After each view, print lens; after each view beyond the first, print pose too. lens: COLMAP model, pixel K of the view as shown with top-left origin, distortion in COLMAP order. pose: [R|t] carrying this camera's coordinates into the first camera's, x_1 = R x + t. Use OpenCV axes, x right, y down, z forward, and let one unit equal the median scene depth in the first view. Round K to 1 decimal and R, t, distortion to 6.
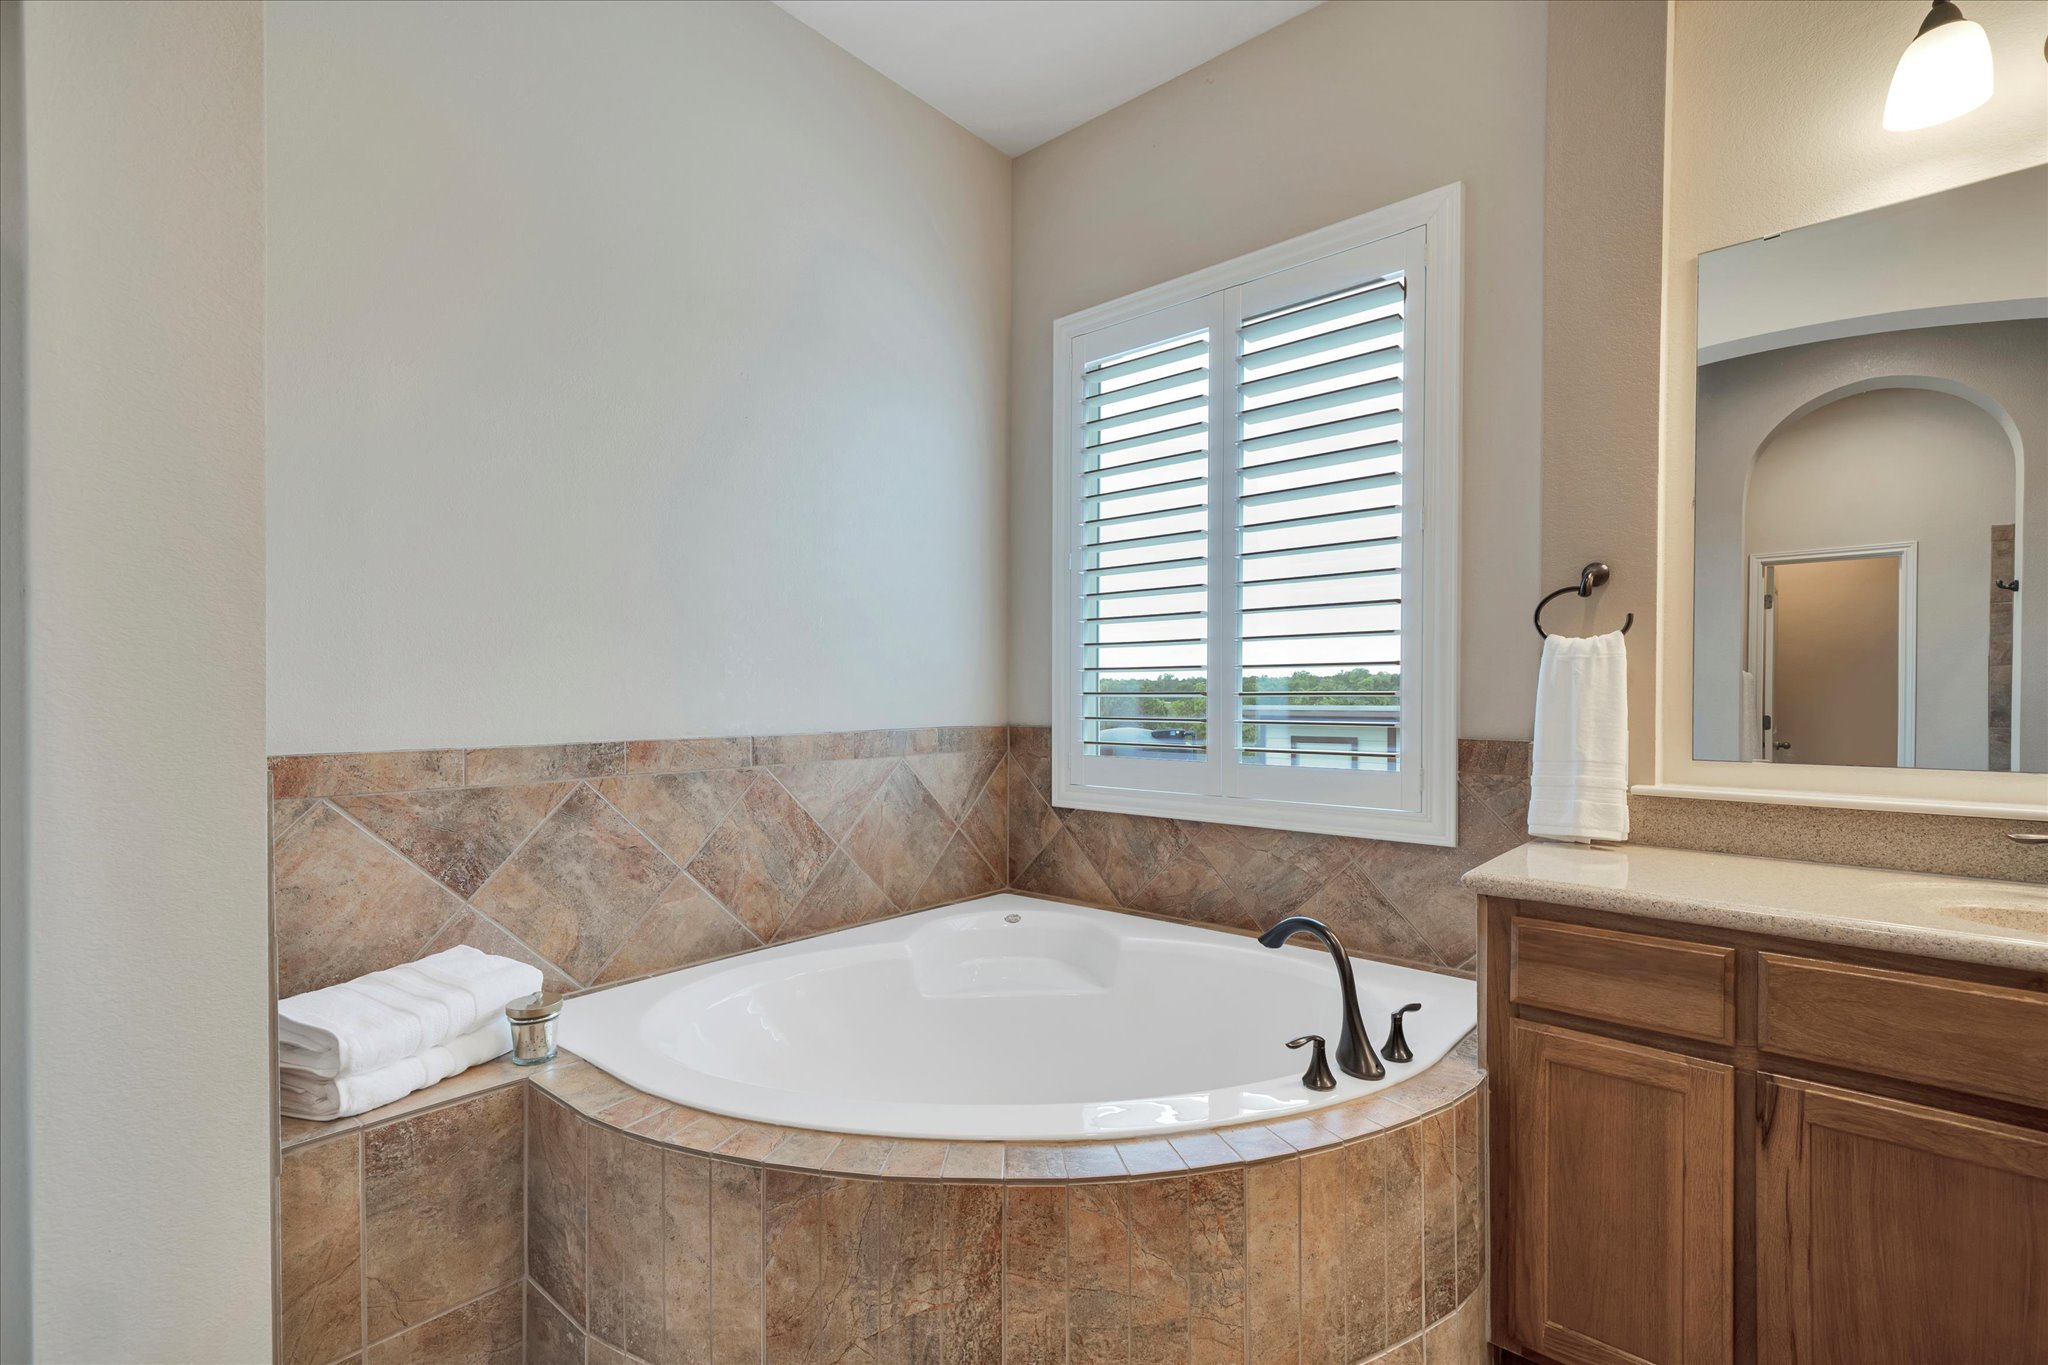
lens RADIAL K [[913.4, 0, 1006.7], [0, 913.4, 709.5], [0, 0, 1]] dist [0.005509, 0.001252]
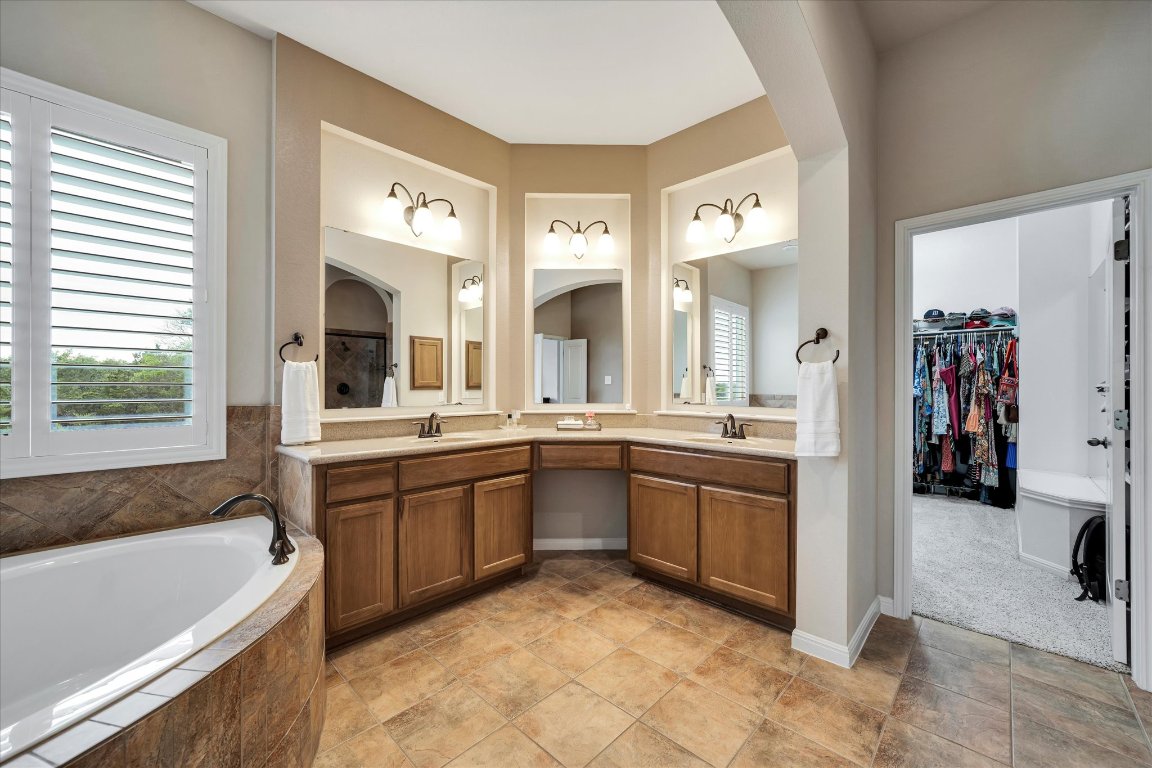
lens RADIAL K [[444.5, 0, 575.3], [0, 444.5, 386.1], [0, 0, 1]] dist [0.002181, 0.000556]
pose [[0.053539, 0.002525, 0.998563, -0.560612], [0.011094, 0.999934, -0.003124, -0.001934], [-0.998504, 0.011246, 0.053508, 0.186206]]
